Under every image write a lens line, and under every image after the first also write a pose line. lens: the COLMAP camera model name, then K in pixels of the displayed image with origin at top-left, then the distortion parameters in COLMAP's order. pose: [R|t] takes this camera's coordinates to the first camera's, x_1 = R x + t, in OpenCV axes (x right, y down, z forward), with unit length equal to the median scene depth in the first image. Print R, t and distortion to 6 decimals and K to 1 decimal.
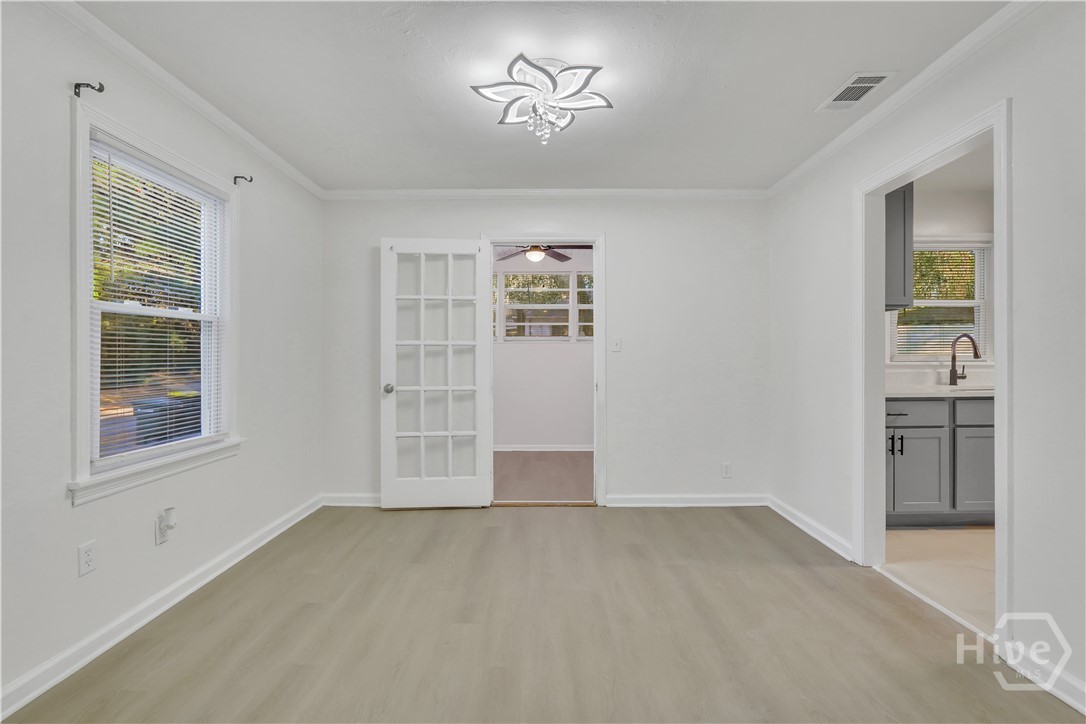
lens RADIAL K [[486.5, 0, 544.4], [0, 486.5, 357.2], [0, 0, 1]] dist [-0.004088, 0.000246]
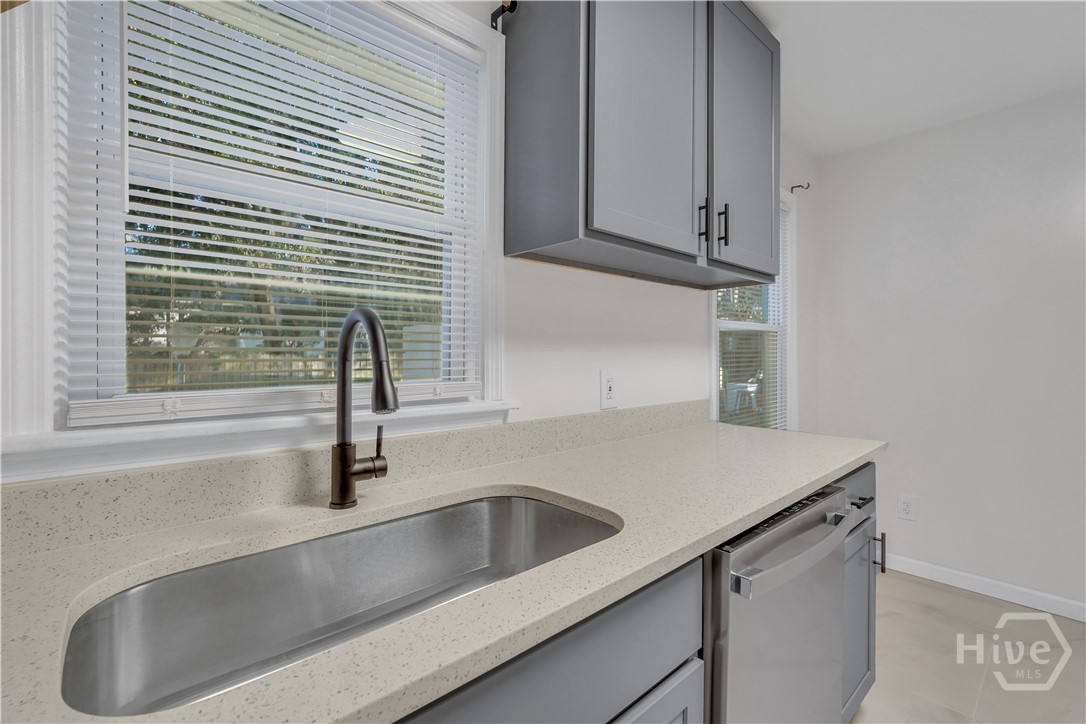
lens RADIAL K [[486.5, 0, 544.4], [0, 486.5, 357.2], [0, 0, 1]] dist [-0.004088, 0.000246]
pose [[0.741537, 0.001064, 0.670911, 0.762729], [-0.003640, 0.999990, 0.002438, -0.022509], [-0.670902, -0.004250, 0.741534, 0.748906]]
